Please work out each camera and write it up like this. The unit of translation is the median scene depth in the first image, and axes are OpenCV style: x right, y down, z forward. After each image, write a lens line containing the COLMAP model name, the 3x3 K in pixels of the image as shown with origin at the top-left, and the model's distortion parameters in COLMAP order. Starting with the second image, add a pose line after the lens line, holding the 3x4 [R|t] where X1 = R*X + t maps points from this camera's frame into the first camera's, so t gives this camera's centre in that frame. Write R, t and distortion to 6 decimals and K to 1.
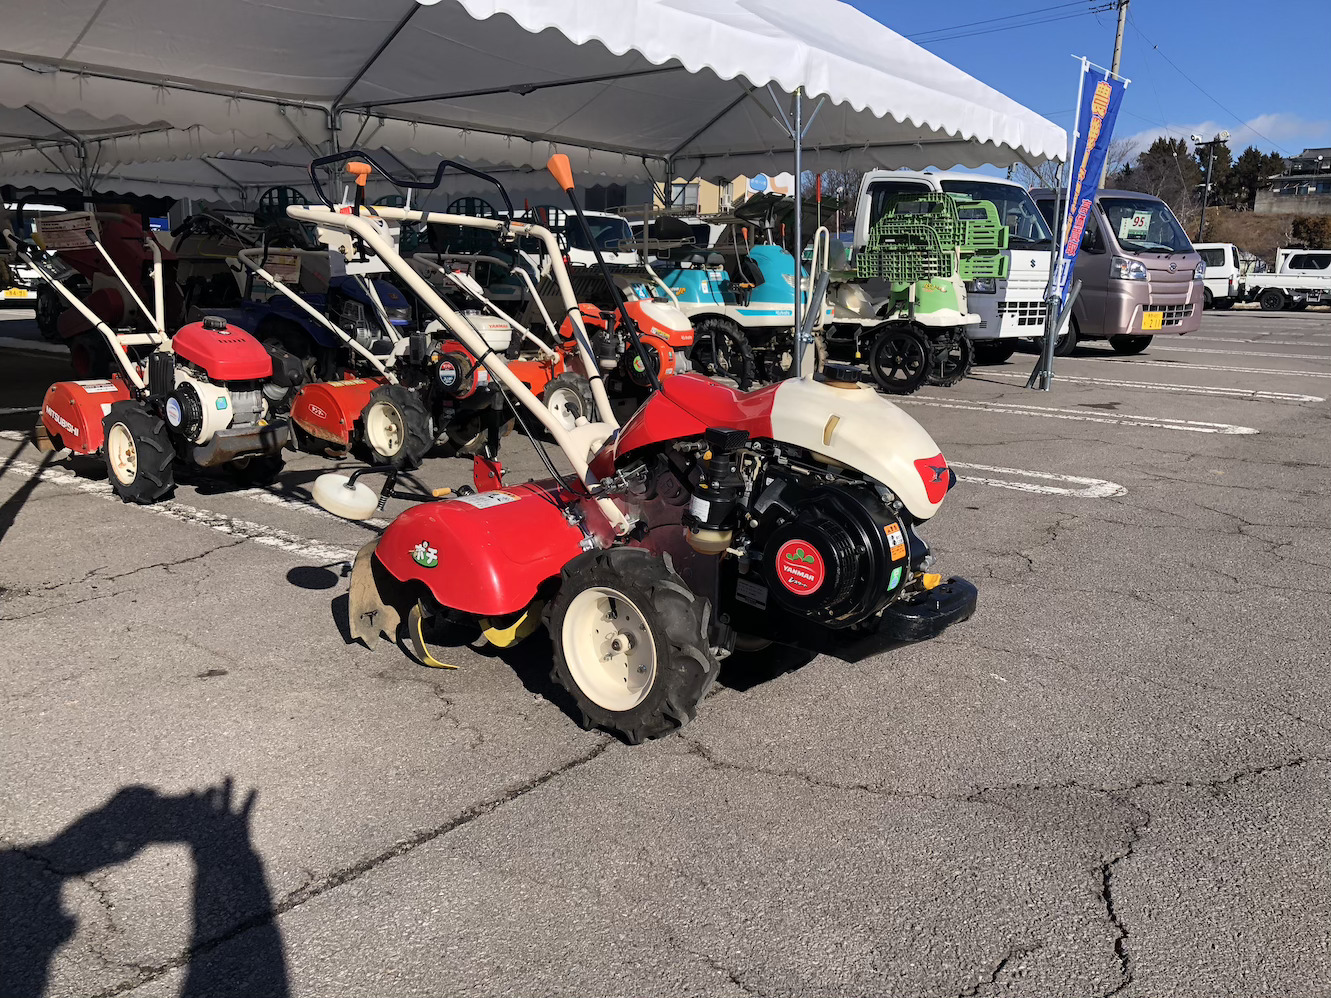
lens RADIAL K [[1078.5, 0, 665.5], [0, 1078.5, 499.0], [0, 0, 1]] dist [-0.006526, -0.007359]
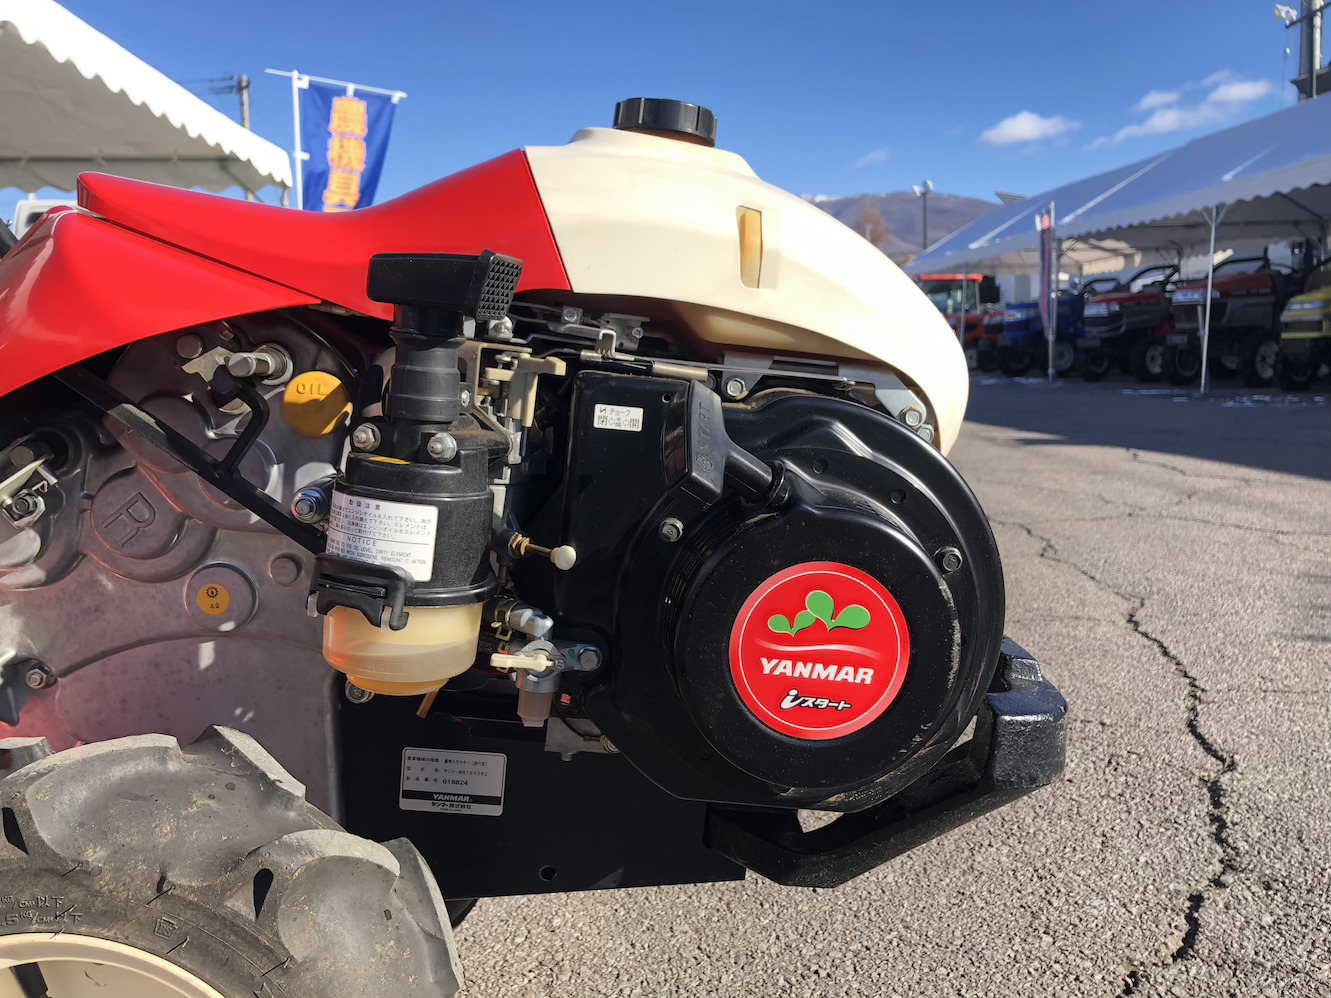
lens RADIAL K [[1078.5, 0, 665.5], [0, 1078.5, 499.0], [0, 0, 1]] dist [-0.006526, -0.007359]
pose [[0.734759, -0.126550, 0.666419, -0.100438], [0.180454, 0.983508, -0.012196, 0.015080], [-0.653885, 0.129219, 0.745478, 0.740639]]
